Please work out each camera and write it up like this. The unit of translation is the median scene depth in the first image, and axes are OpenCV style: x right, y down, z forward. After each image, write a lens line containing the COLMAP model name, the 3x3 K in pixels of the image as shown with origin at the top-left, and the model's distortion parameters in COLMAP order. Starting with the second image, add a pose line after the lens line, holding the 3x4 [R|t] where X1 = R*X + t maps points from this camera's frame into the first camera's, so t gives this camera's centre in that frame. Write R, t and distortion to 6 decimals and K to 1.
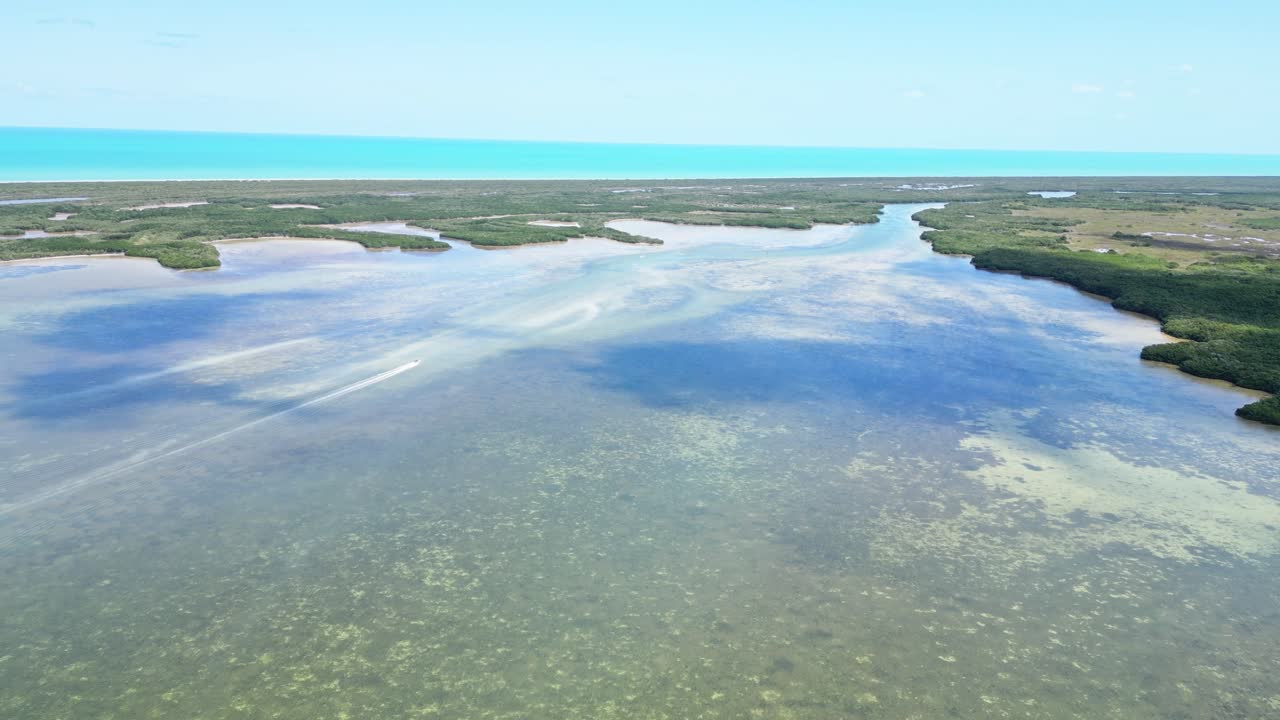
lens RADIAL K [[2813.5, 0, 640.0], [0, 2813.5, 360.0], [0, 0, 1]] dist [0.055073, -0.496613]
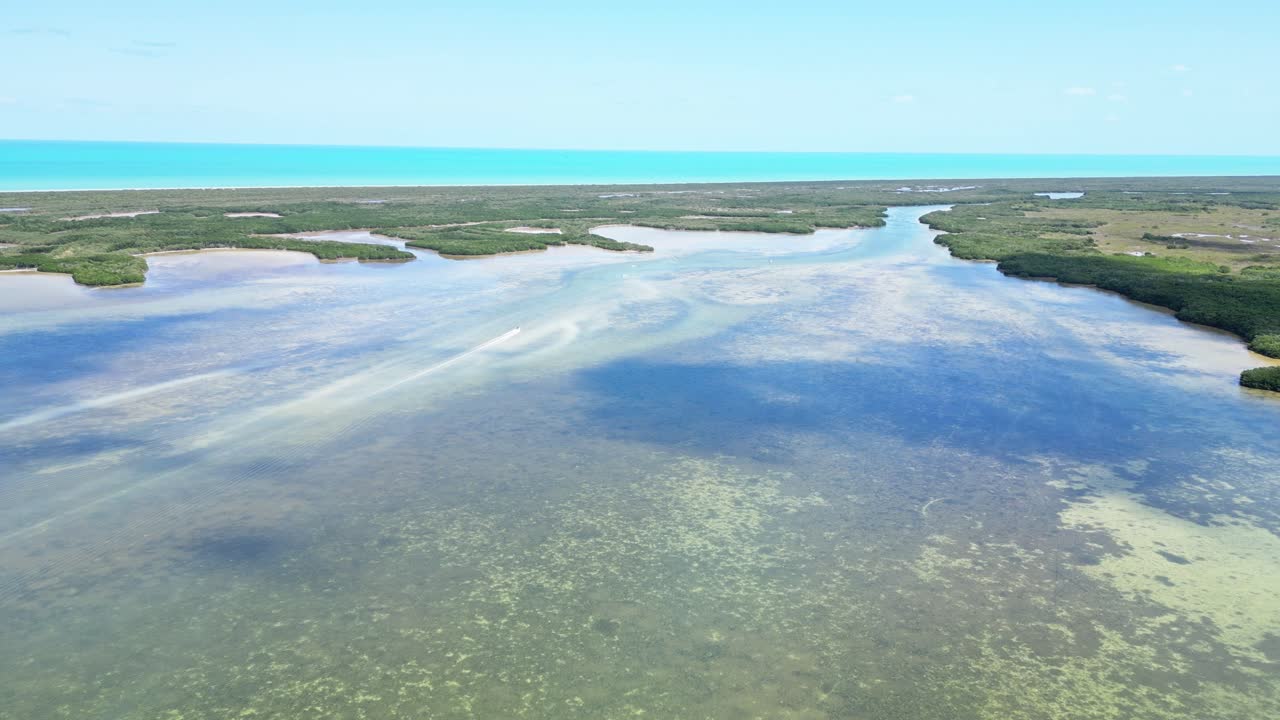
lens RADIAL K [[2813.5, 0, 640.0], [0, 2813.5, 360.0], [0, 0, 1]] dist [0.055073, -0.496613]
pose [[0.999941, -0.010331, 0.003294, 0.001282], [0.010339, 0.999943, -0.002708, -0.008410], [-0.003266, 0.002742, 0.999991, 0.203796]]
